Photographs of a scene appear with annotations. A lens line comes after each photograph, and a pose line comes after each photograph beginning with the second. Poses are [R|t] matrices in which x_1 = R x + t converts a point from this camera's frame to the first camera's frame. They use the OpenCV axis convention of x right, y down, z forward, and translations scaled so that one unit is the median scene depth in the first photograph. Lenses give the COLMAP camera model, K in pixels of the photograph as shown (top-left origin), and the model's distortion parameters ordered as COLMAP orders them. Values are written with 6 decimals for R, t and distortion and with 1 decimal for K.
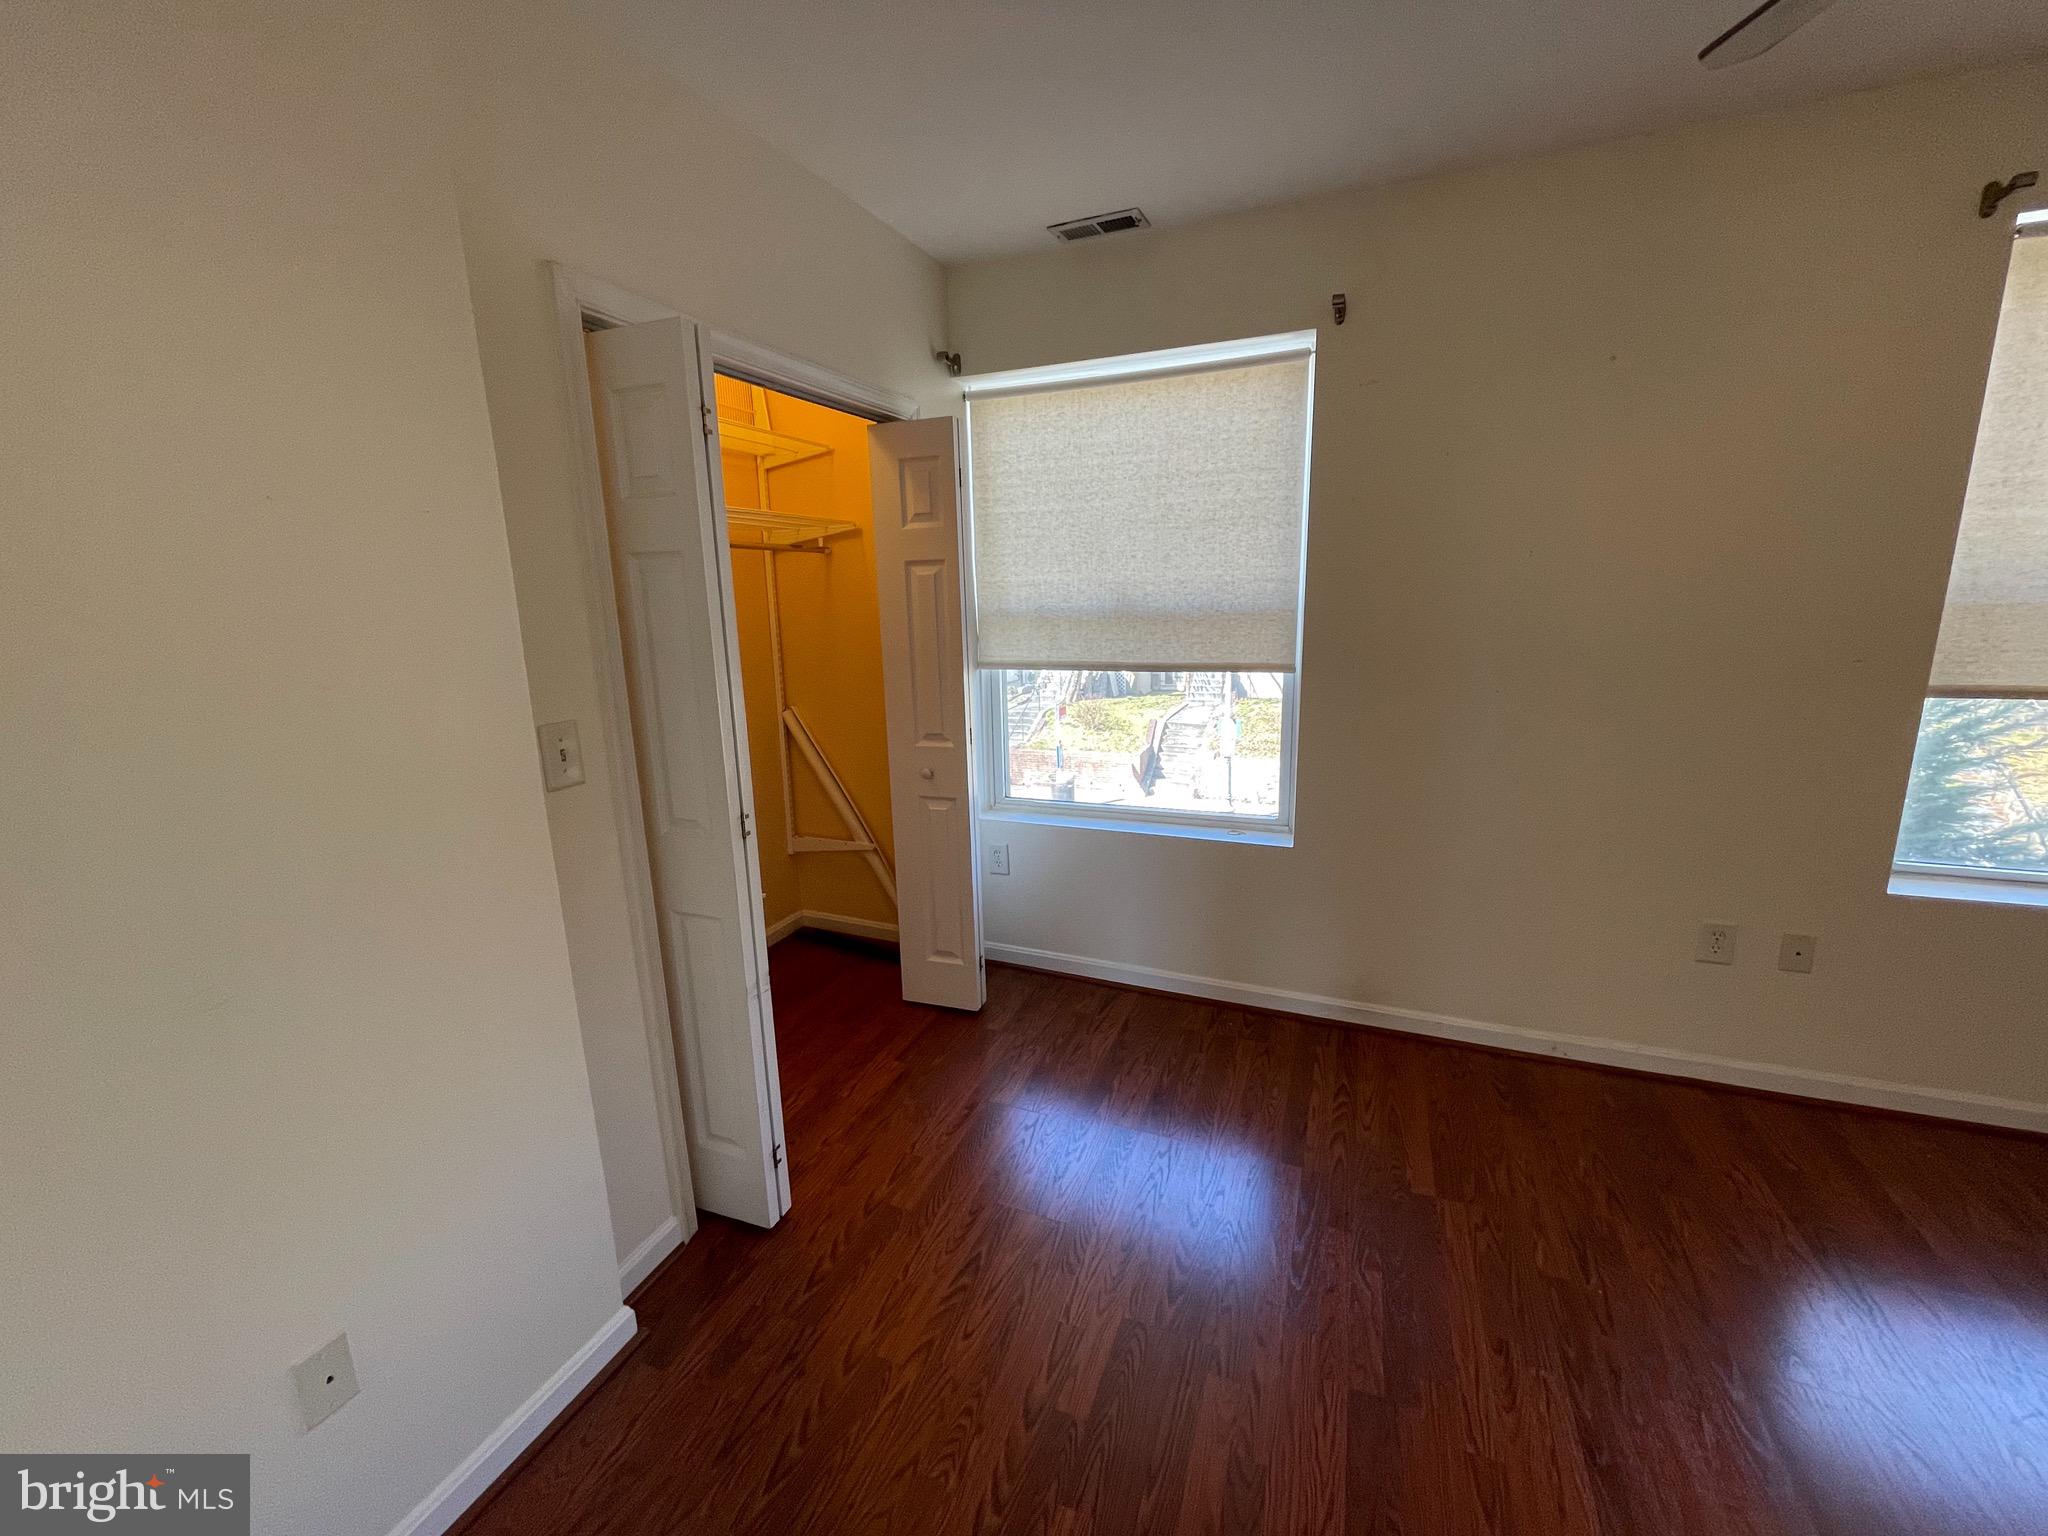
lens RADIAL K [[828.4, 0, 1018.6], [0, 828.4, 769.4], [0, 0, 1]] dist [-0.001635, 0.000063]
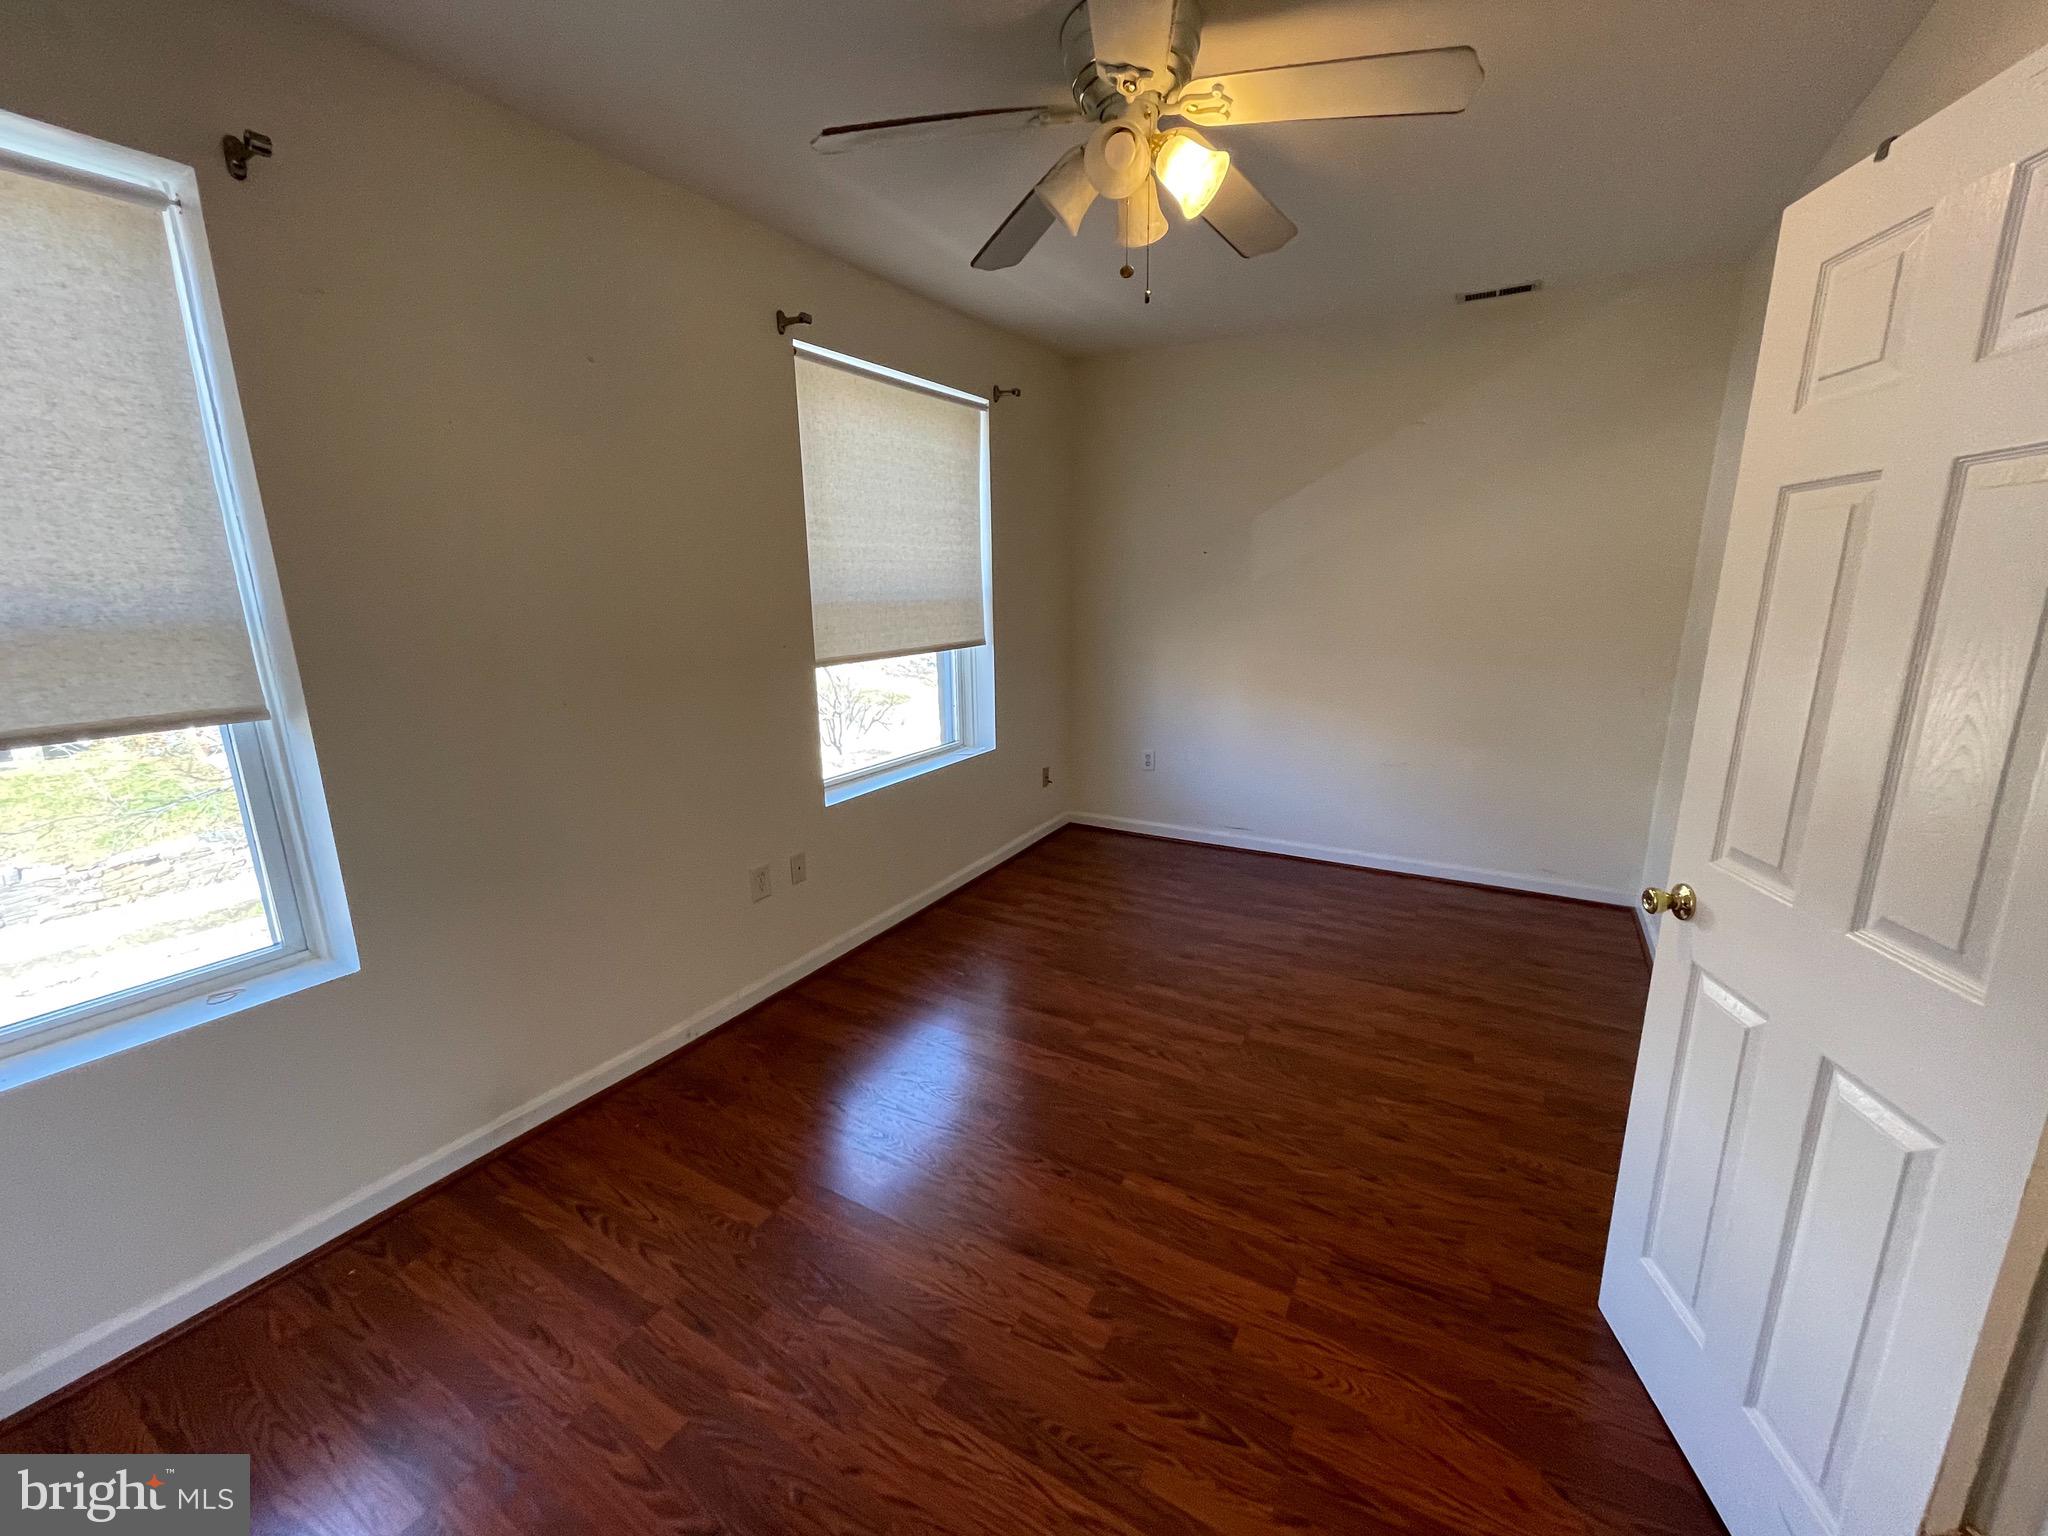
lens RADIAL K [[827.4, 0, 1017.0], [0, 827.4, 770.6], [0, 0, 1]] dist [-0.000162, 0.000064]
pose [[0.144627, -0.195912, 0.969898, -0.261439], [0.215564, 0.962898, 0.162354, -0.068734], [-0.965720, 0.185594, 0.181493, 0.400882]]
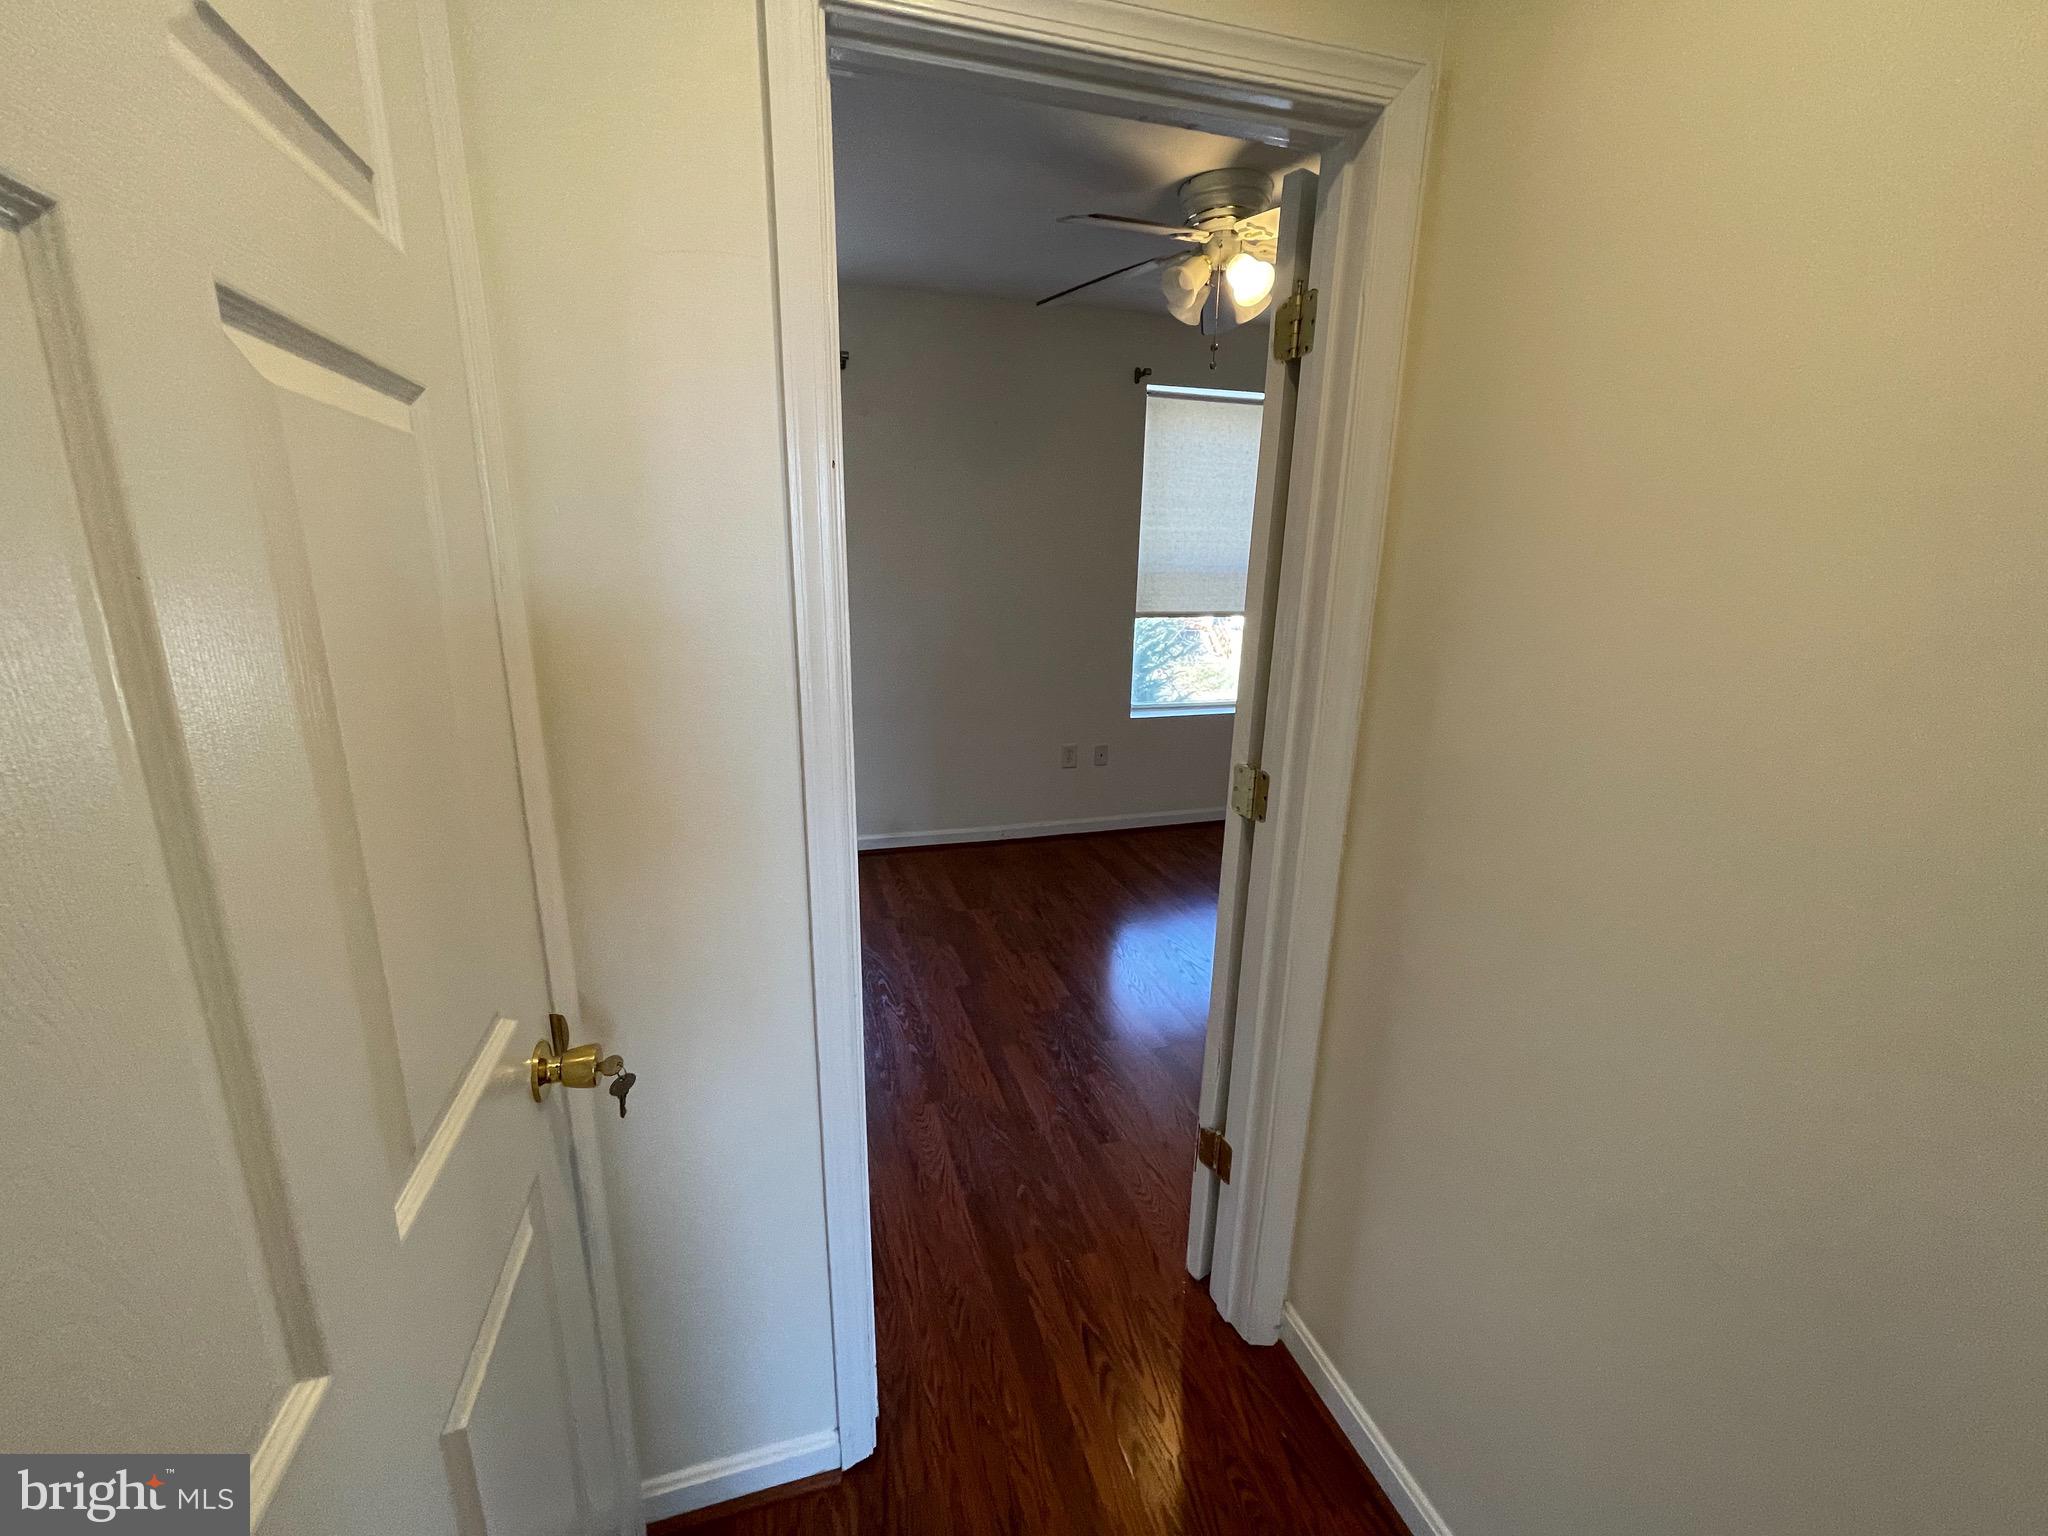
lens RADIAL K [[827.4, 0, 1017.0], [0, 827.4, 770.6], [0, 0, 1]] dist [-0.000162, 0.000064]
pose [[0.770343, -0.122657, 0.625721, -0.407190], [0.094107, 0.992448, 0.078687, 0.089812], [-0.630647, -0.001731, 0.776068, -0.359941]]
